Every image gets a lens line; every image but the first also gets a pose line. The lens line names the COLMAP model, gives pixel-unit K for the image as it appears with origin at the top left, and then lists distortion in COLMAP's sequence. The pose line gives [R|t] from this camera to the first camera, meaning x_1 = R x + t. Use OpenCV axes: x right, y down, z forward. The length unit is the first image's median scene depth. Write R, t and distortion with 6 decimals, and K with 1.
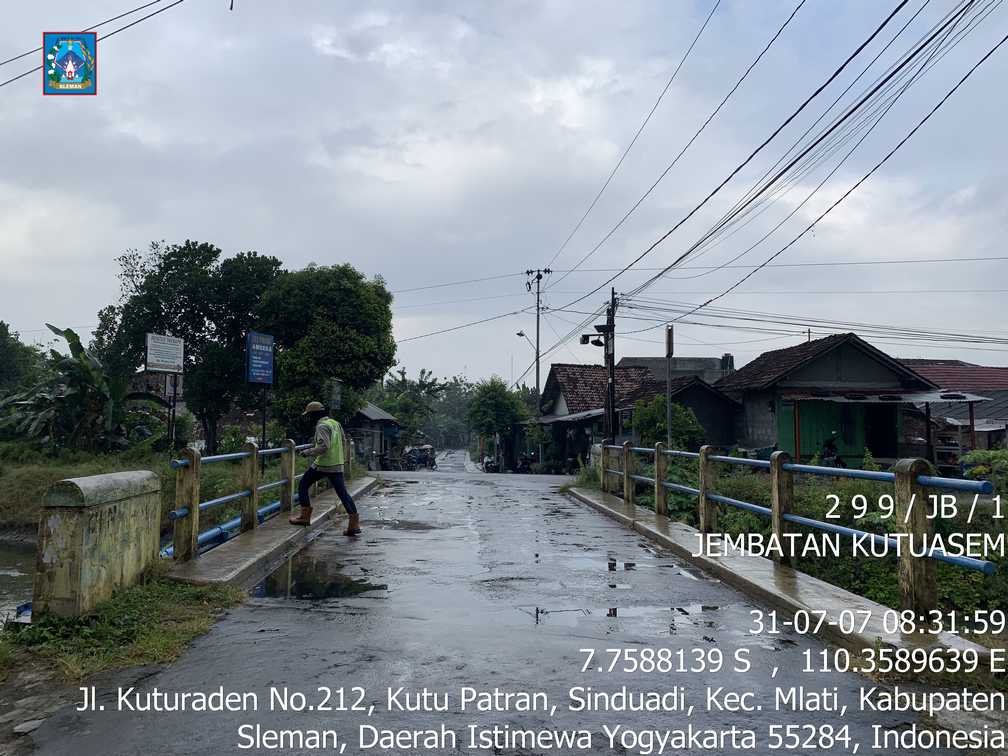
lens RADIAL K [[748.0, 0, 504.0], [0, 748.0, 378.0], [0, 0, 1]] dist [0.014577, -0.008564]
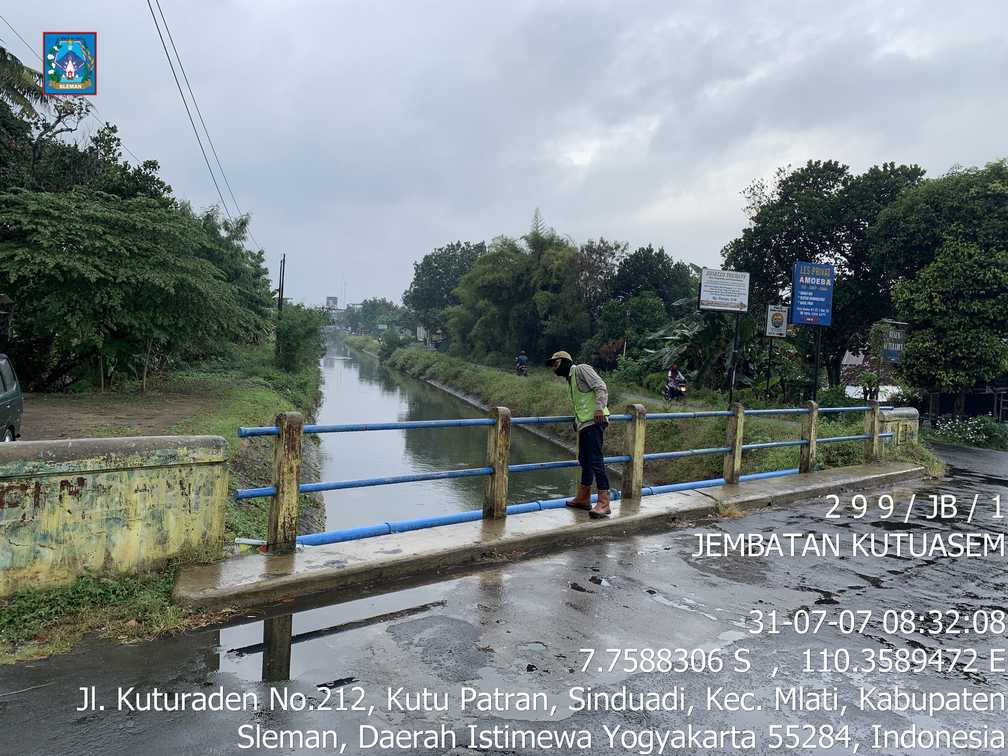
lens RADIAL K [[748.0, 0, 504.0], [0, 748.0, 378.0], [0, 0, 1]] dist [0.014577, -0.008564]
pose [[0.607546, 0.074114, -0.790819, 0.082670], [-0.007165, 0.996108, 0.087848, -0.003220], [0.794252, -0.047705, 0.605712, 0.171502]]
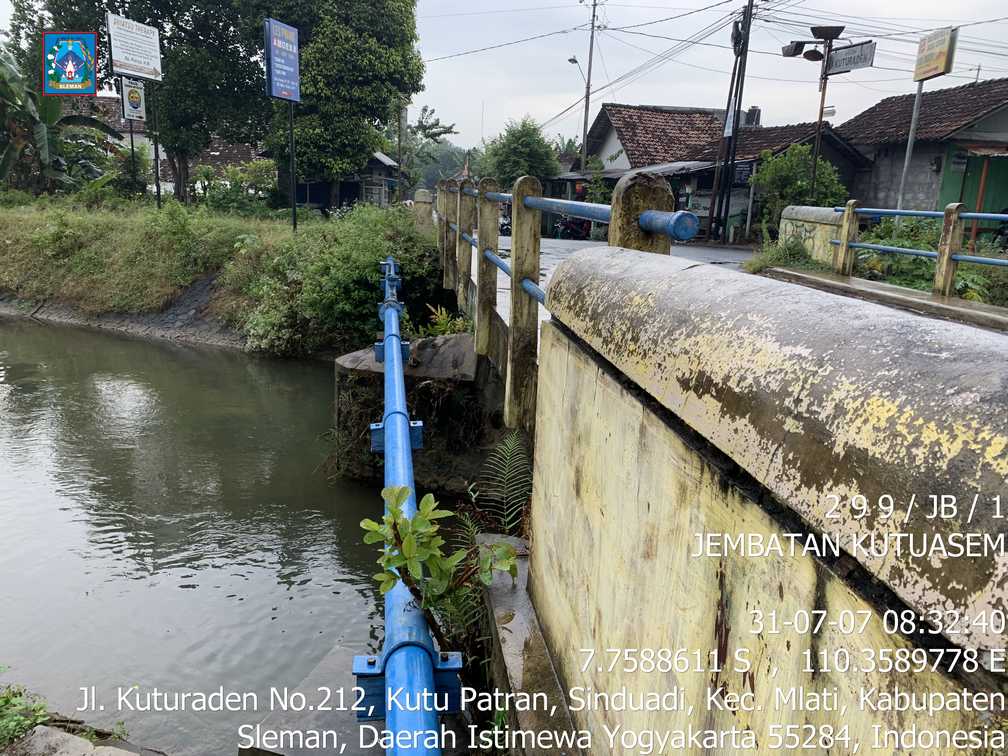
lens RADIAL K [[748.0, 0, 504.0], [0, 748.0, 378.0], [0, 0, 1]] dist [0.014577, -0.008564]
pose [[0.996134, 0.018106, 0.085961, -0.123679], [-0.043989, 0.949818, 0.309695, 0.019714], [-0.076040, -0.312279, 0.946942, 0.163179]]
